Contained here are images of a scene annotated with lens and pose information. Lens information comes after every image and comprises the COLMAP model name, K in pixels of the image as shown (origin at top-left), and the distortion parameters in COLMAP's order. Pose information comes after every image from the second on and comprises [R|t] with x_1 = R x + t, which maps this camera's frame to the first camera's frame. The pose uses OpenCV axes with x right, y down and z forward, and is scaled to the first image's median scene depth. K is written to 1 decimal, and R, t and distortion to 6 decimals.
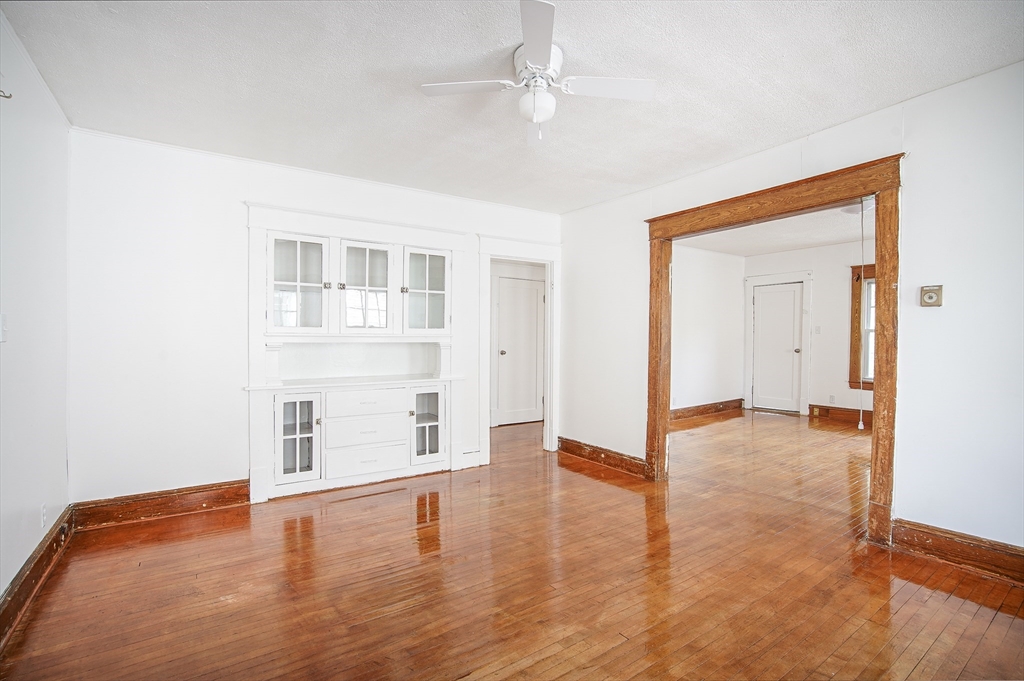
lens RADIAL K [[469.5, 0, 512.0], [0, 469.5, 340.5], [0, 0, 1]] dist [-0.048288, 0.000843]
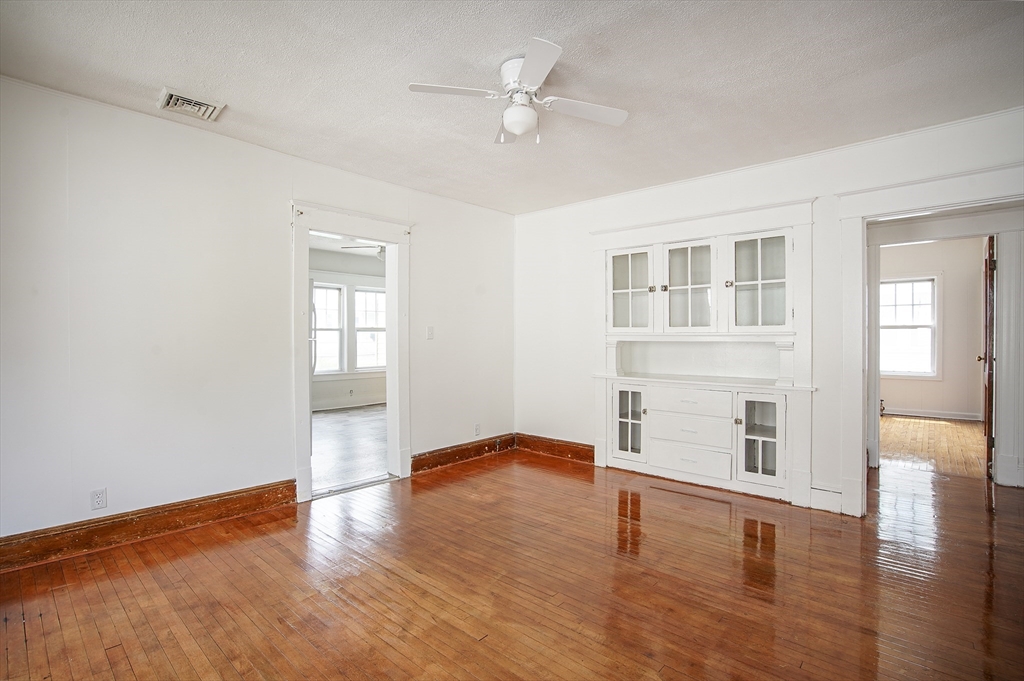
lens RADIAL K [[469.5, 0, 512.0], [0, 469.5, 340.5], [0, 0, 1]] dist [-0.048288, 0.000843]
pose [[0.254114, 0.004201, -0.967165, 0.556029], [-0.004583, 0.999985, 0.003139, 0.001169], [0.967163, 0.003634, 0.254129, 0.380387]]
